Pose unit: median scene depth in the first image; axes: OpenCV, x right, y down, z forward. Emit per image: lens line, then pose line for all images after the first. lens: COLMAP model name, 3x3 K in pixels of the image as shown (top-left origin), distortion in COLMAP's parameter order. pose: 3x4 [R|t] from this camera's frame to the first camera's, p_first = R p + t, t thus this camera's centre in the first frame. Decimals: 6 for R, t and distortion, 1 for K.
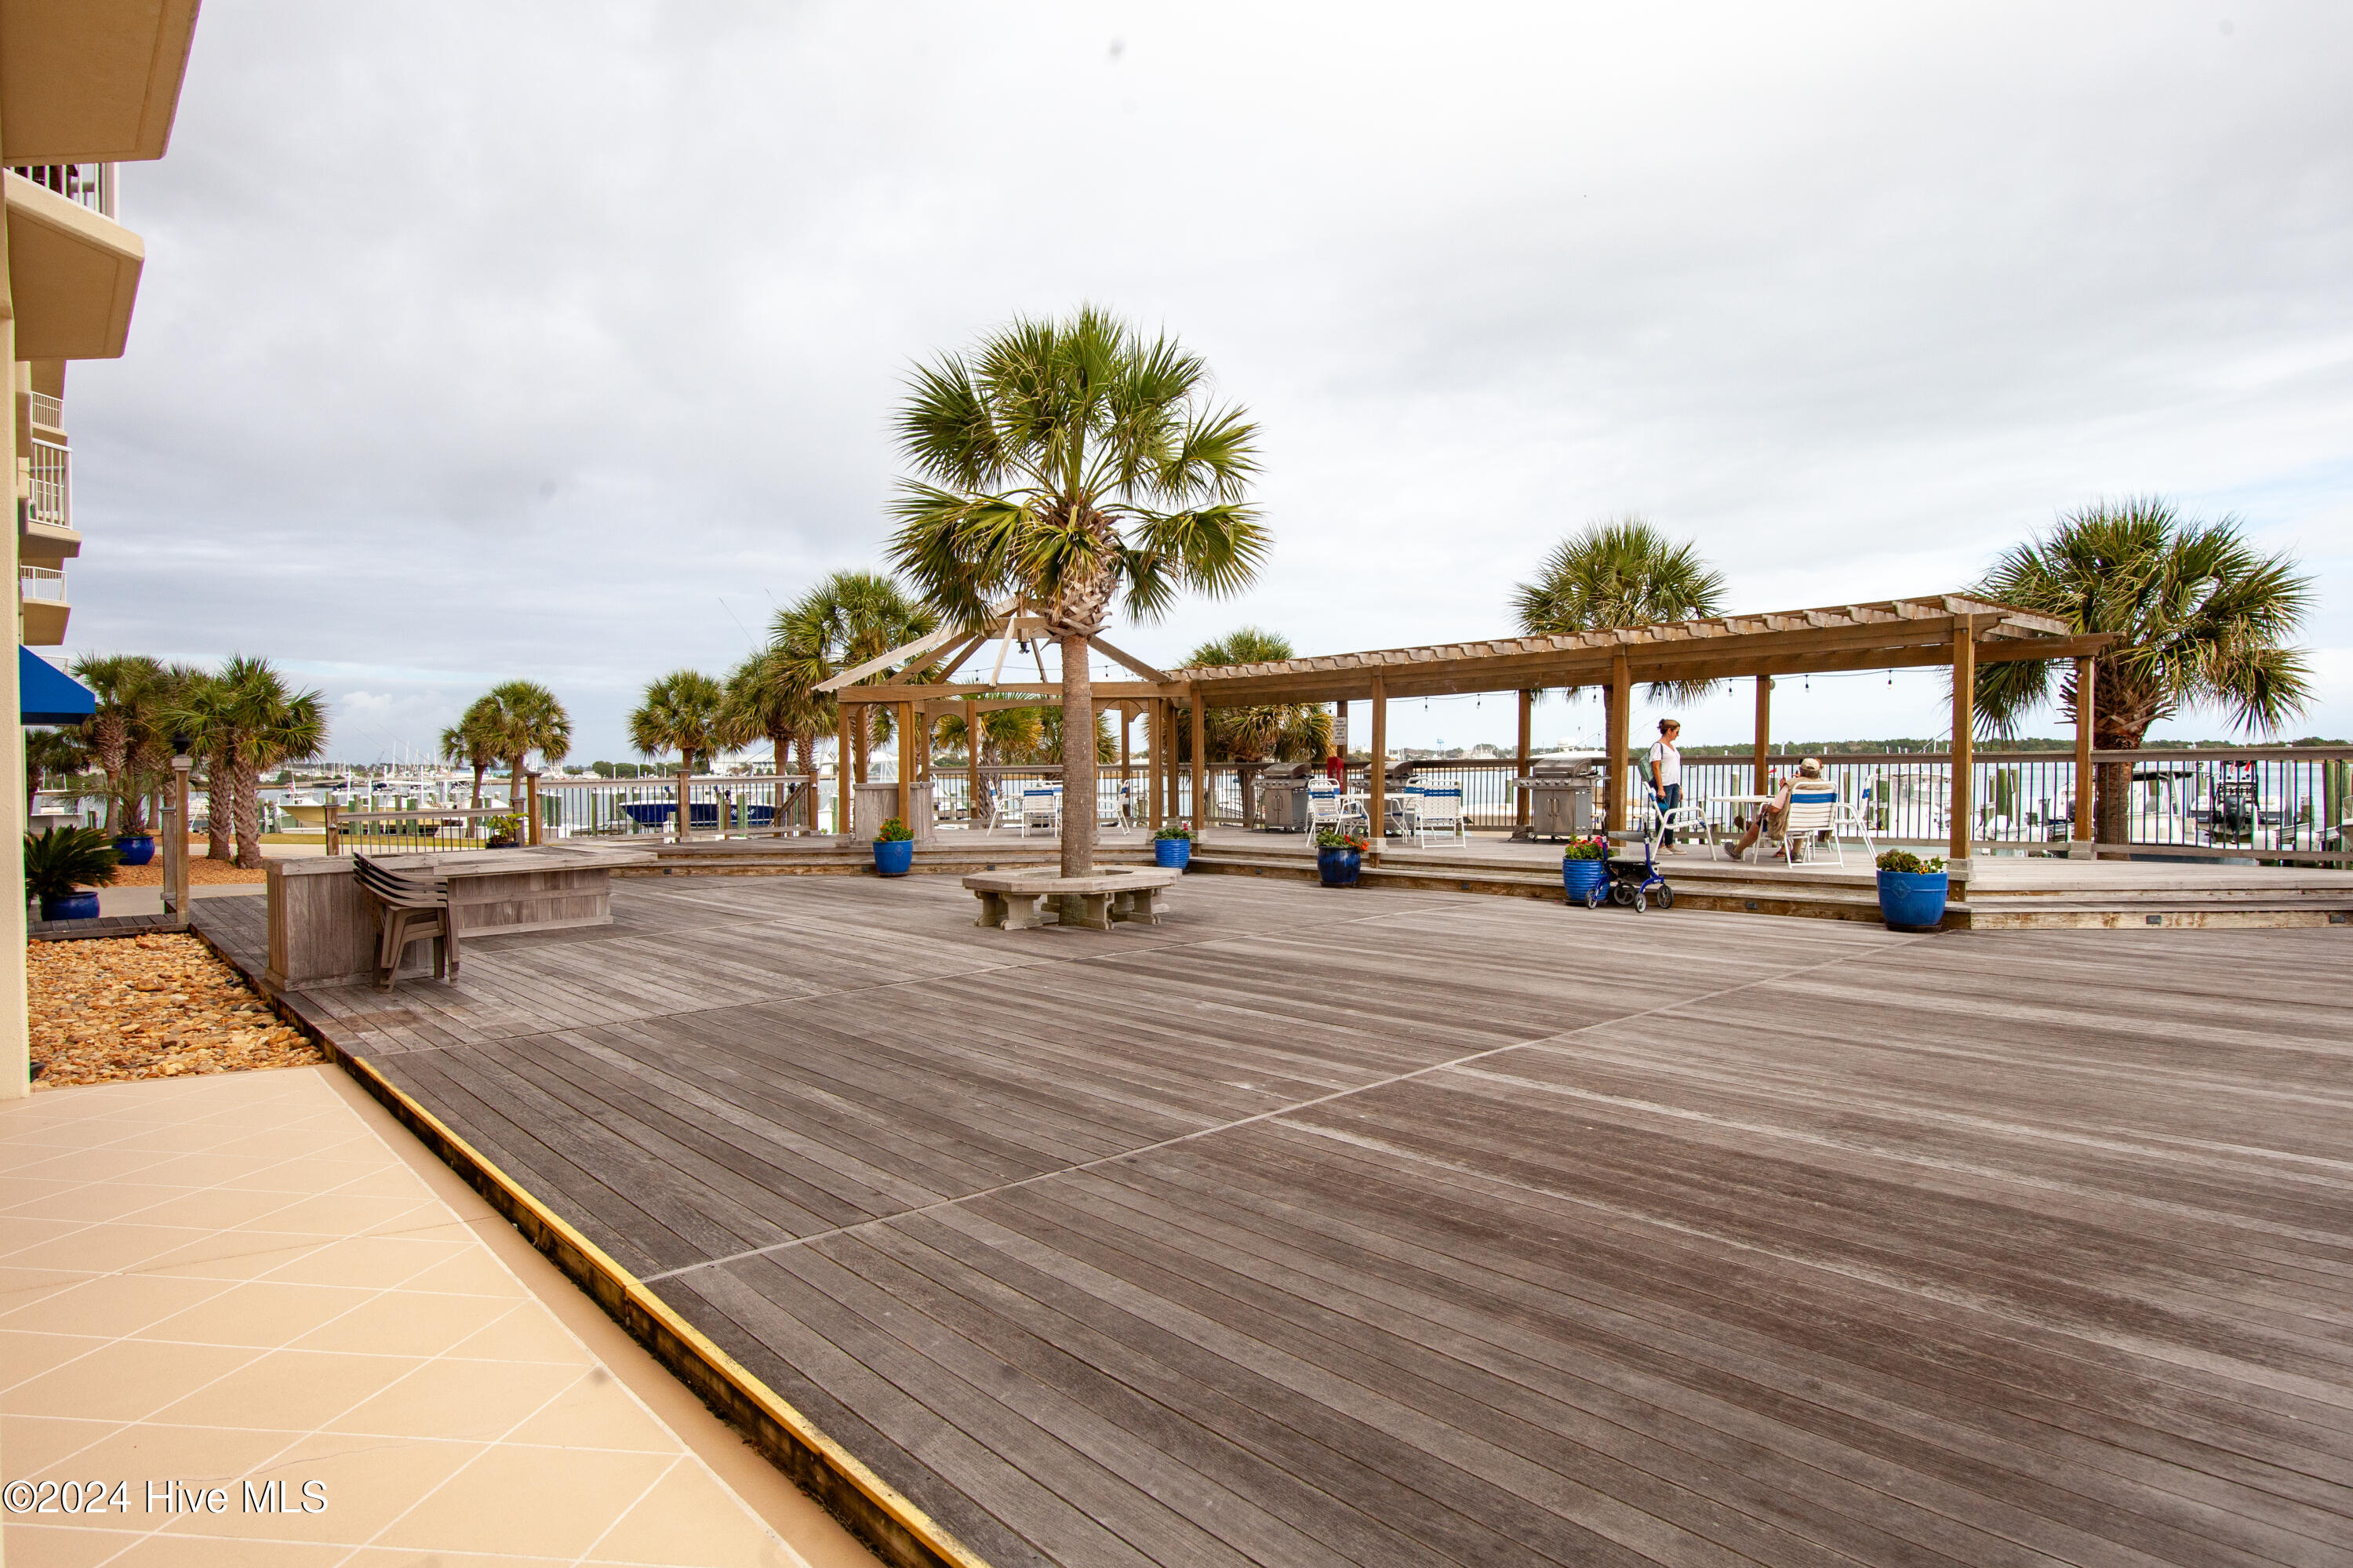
lens RADIAL K [[1321.7, 0, 1176.5], [0, 1321.7, 784.0], [0, 0, 1]] dist [0.000390, 0.000073]
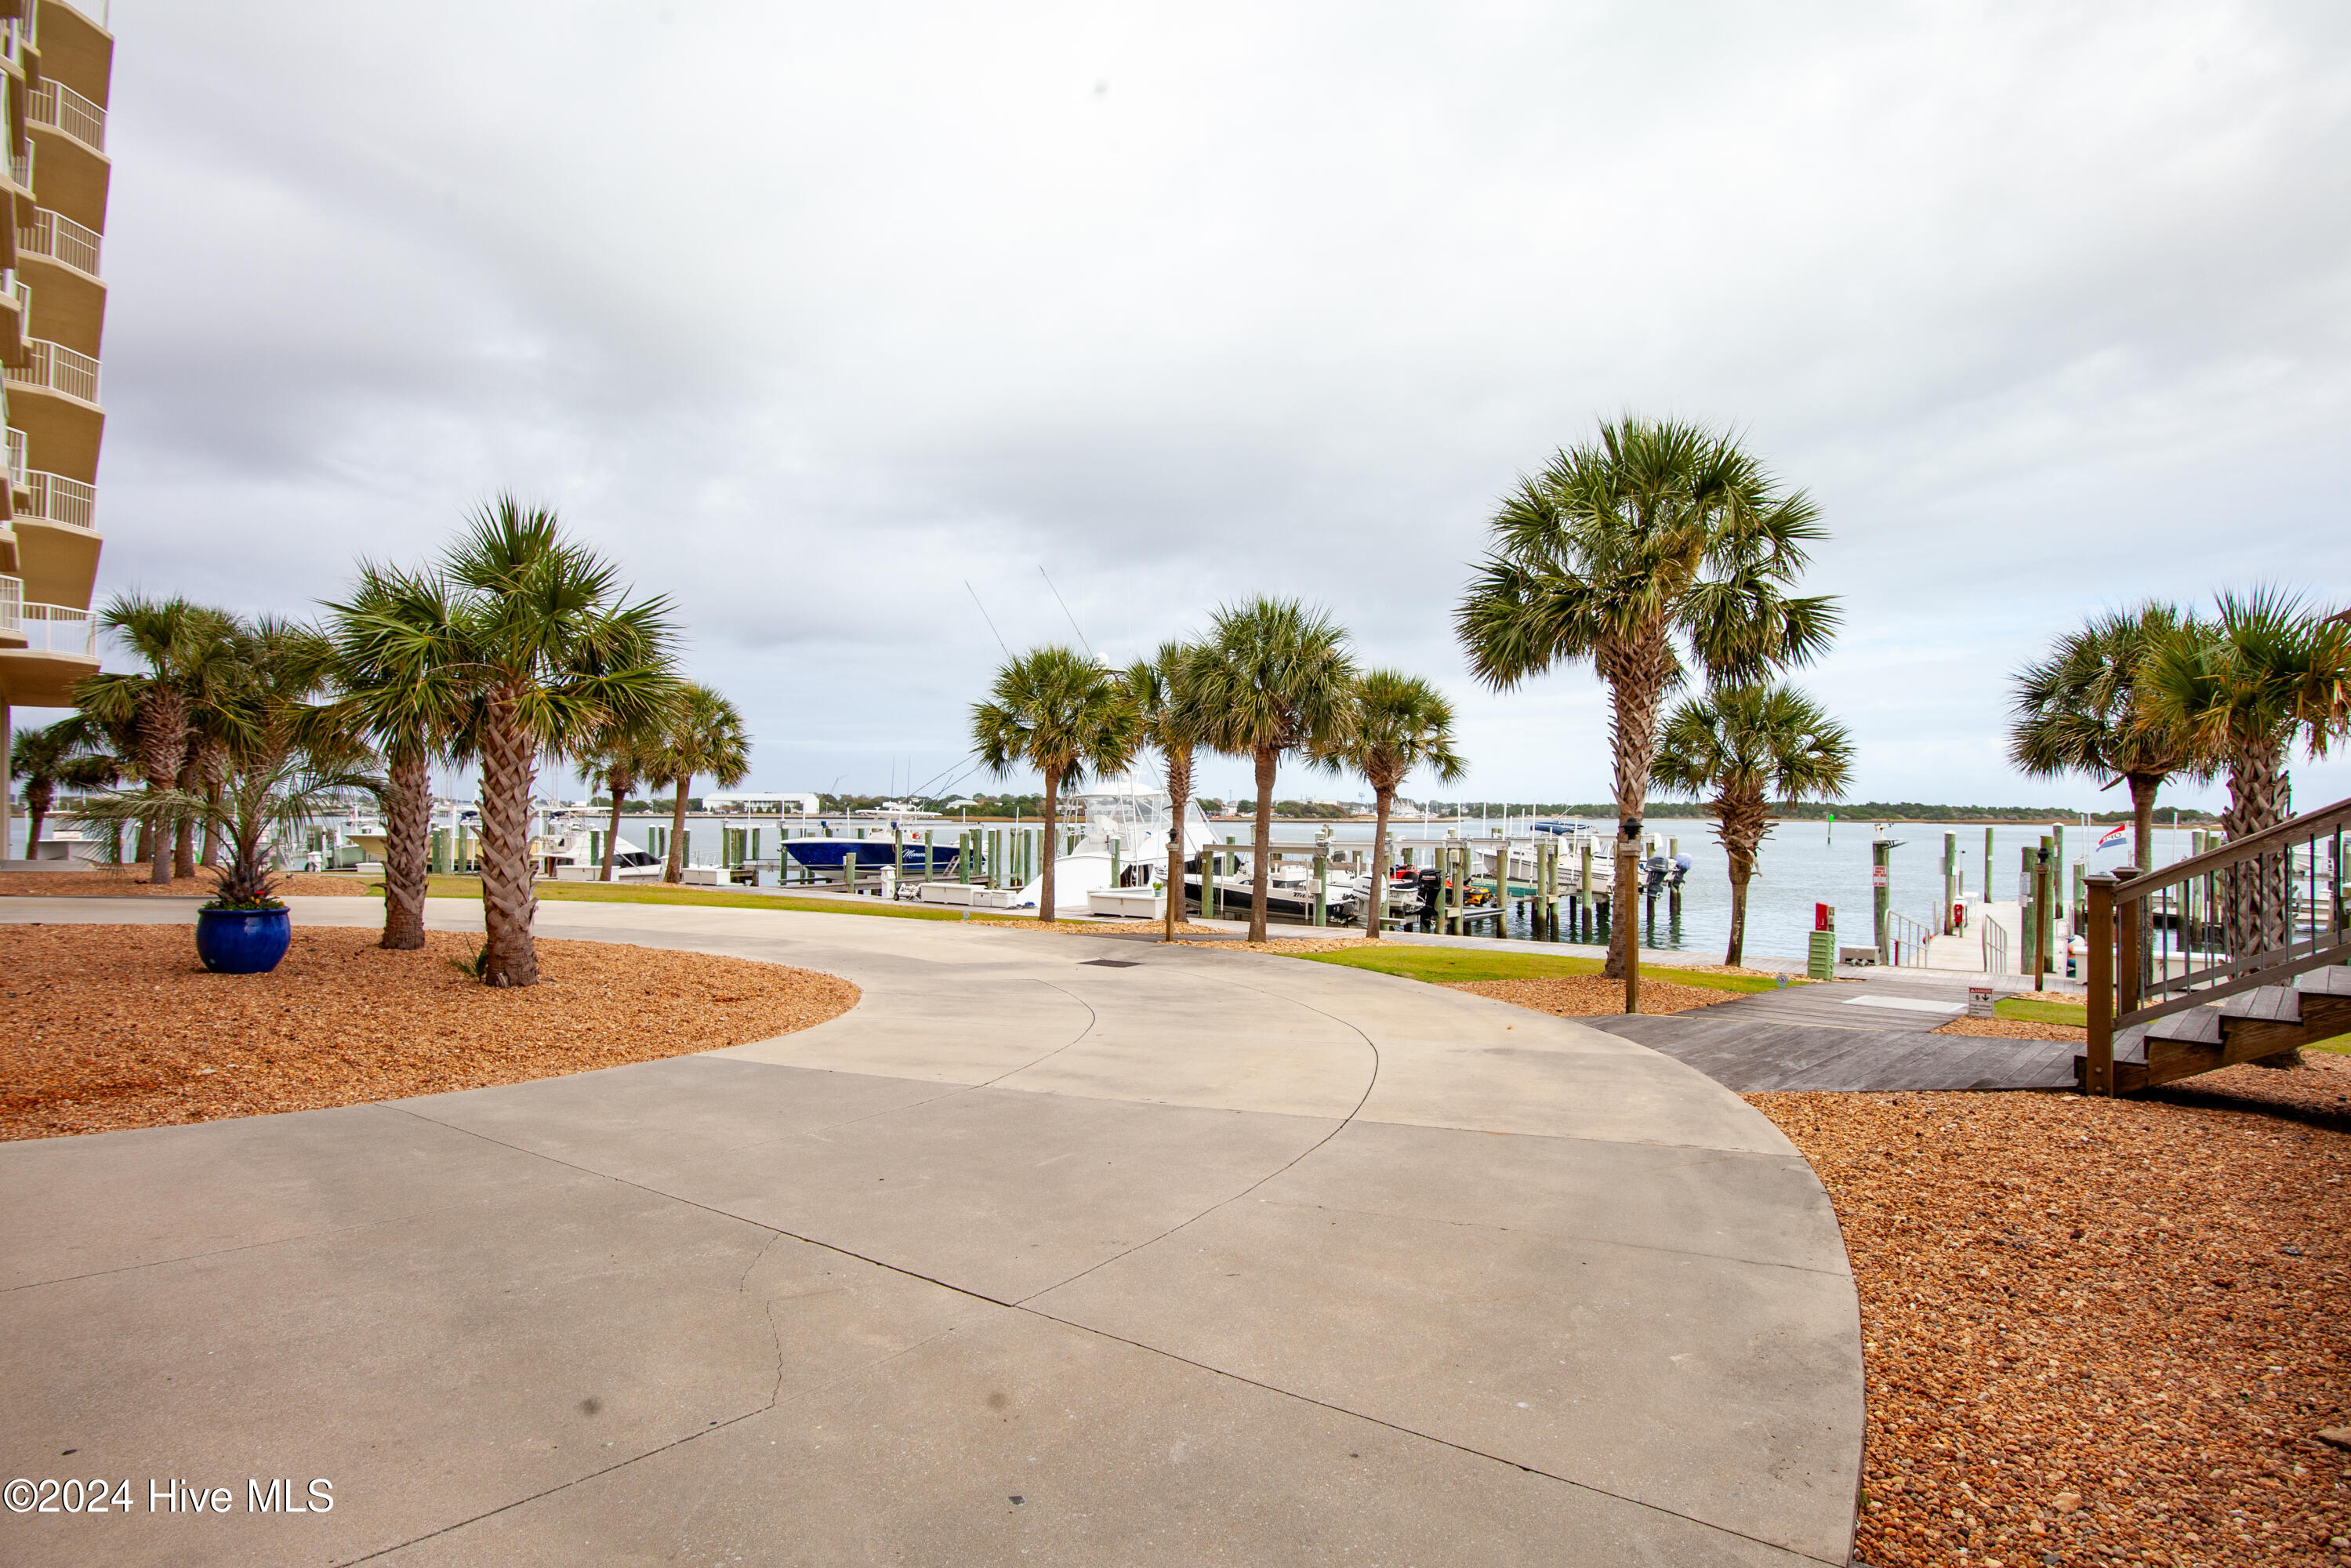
lens RADIAL K [[1193.9, 0, 1217.5], [0, 1193.9, 816.9], [0, 0, 1]] dist [-0.021277, 0.000194]
pose [[0.997321, 0.019929, 0.070388, -0.364737], [-0.019203, 0.999755, -0.010972, 0.005388], [-0.070589, 0.009591, 0.997459, 0.432079]]
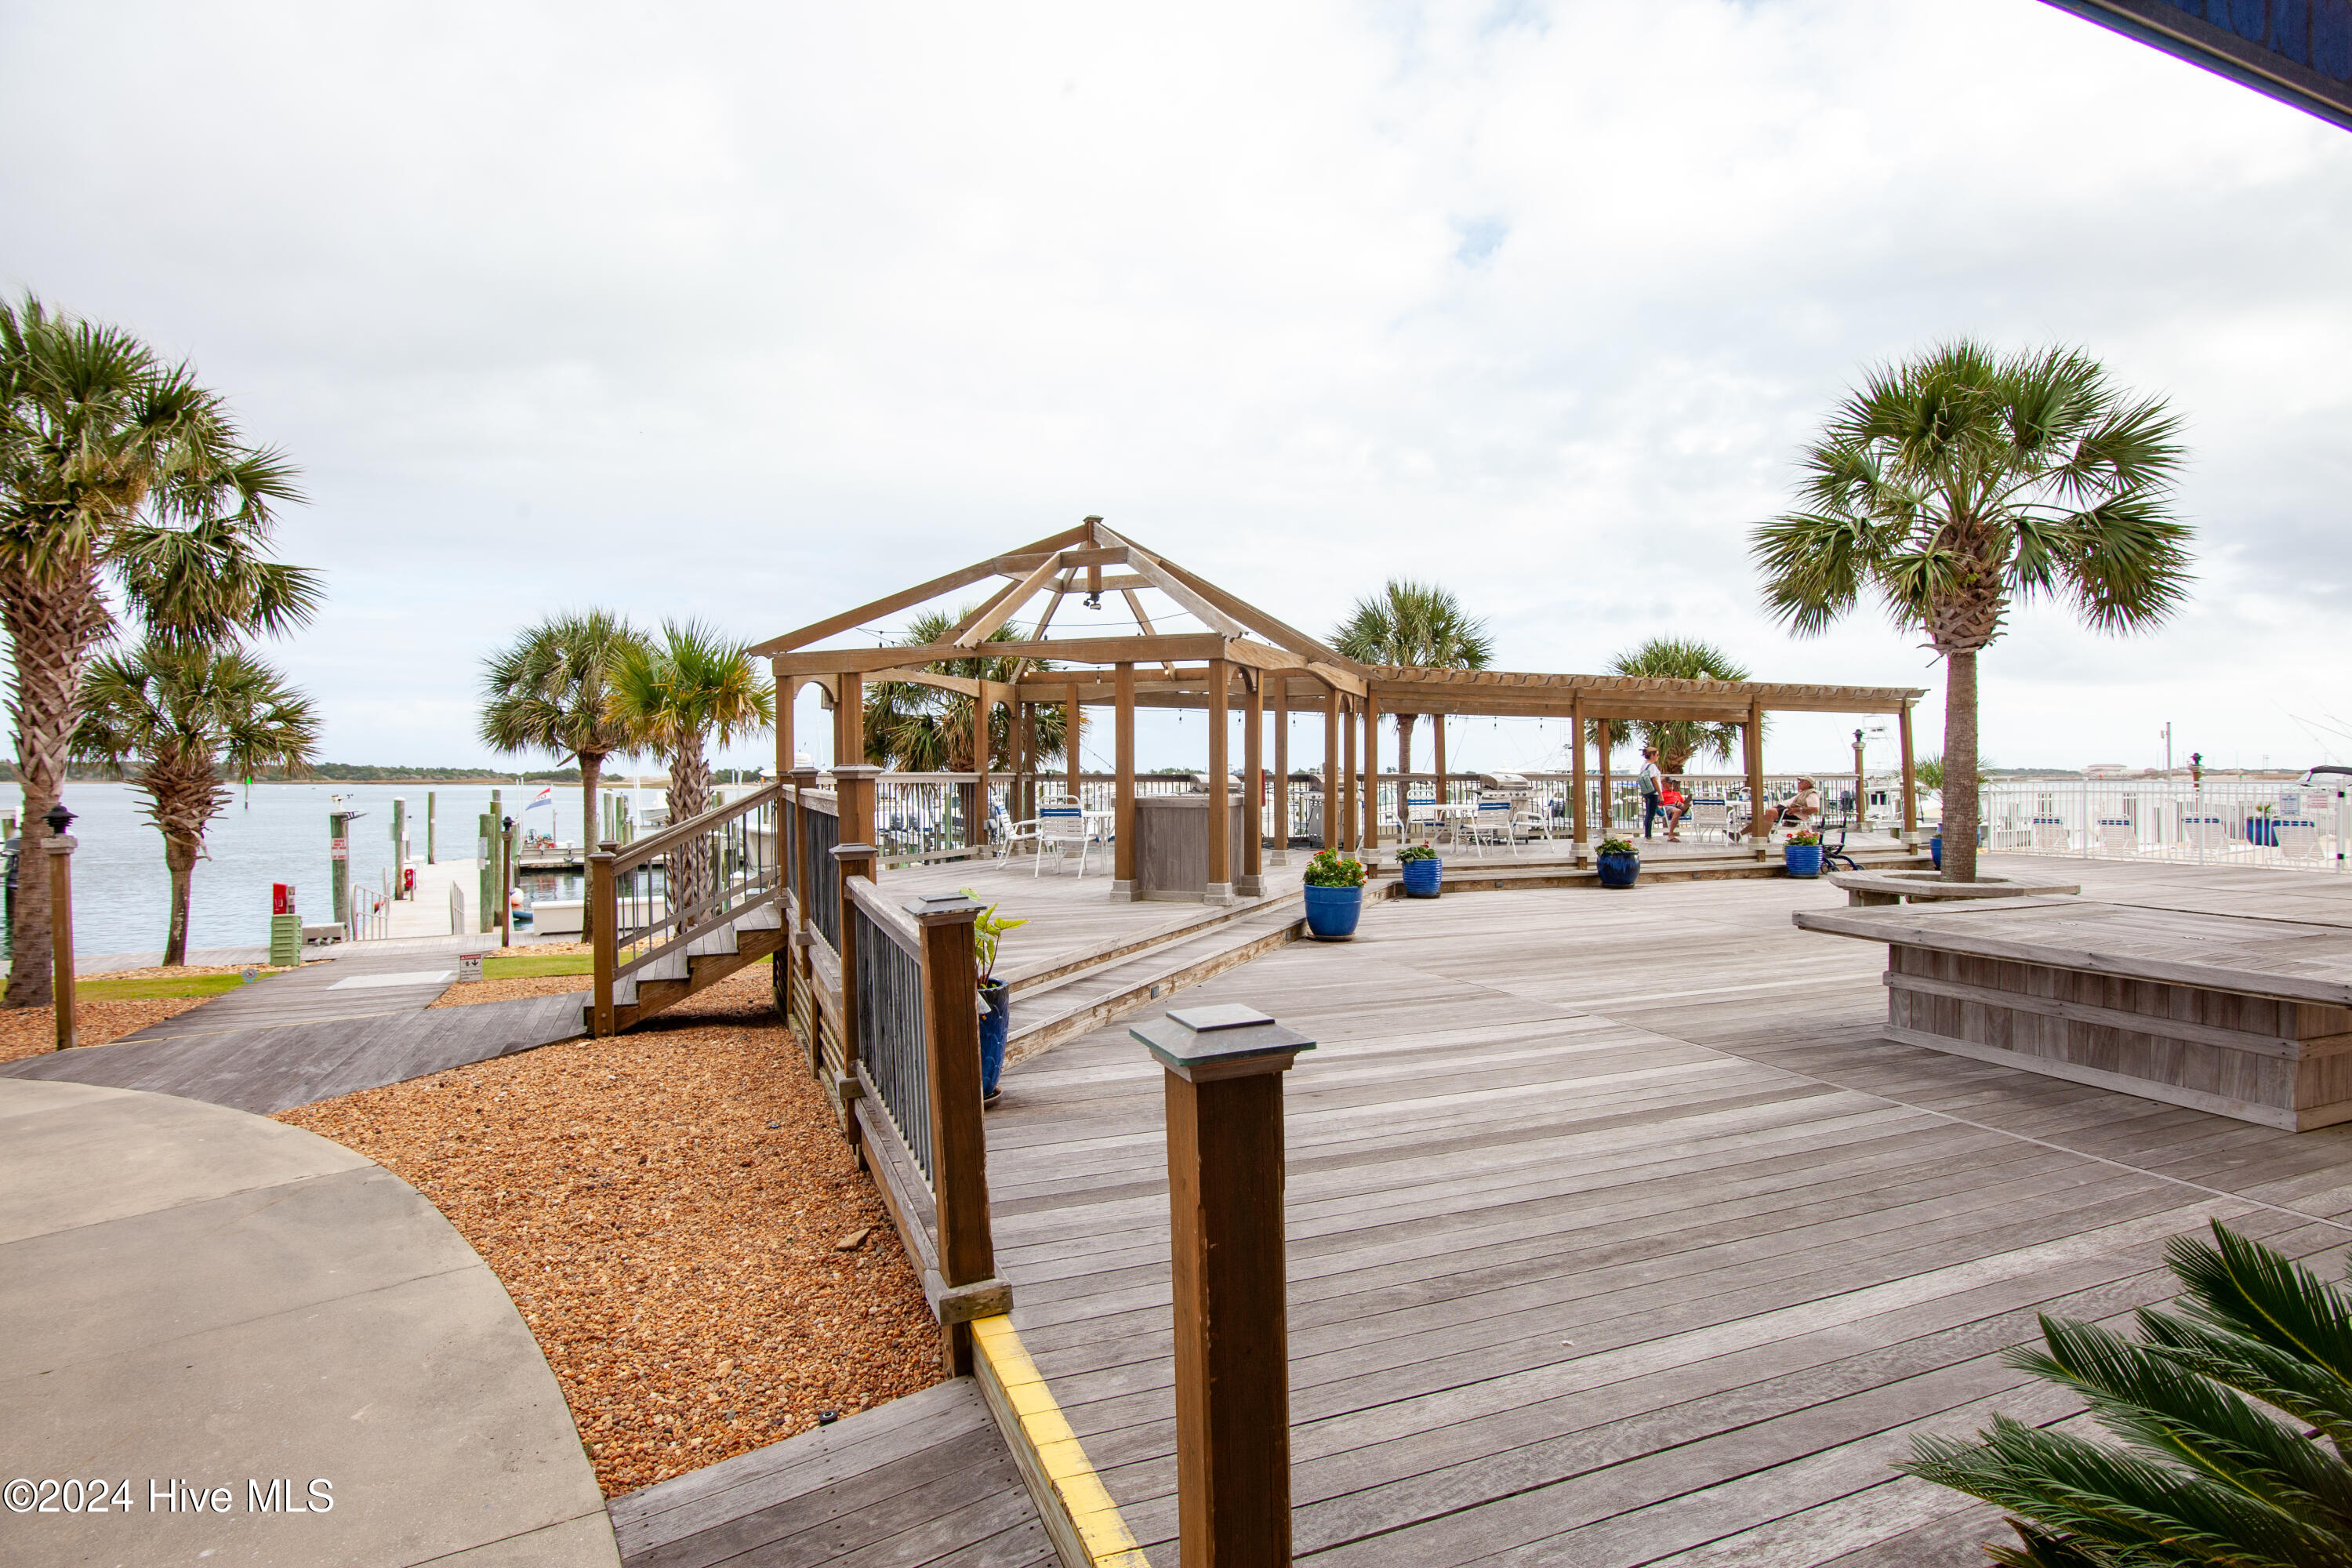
lens RADIAL K [[1150.6, 0, 1176.0], [0, 1150.6, 784.0], [0, 0, 1]] dist [-0.023270, 0.000360]
pose [[0.326212, 0.008283, 0.945260, -0.383882], [0.007880, 0.999903, -0.011481, -0.000625], [-0.945264, 0.011194, 0.326115, 0.436259]]
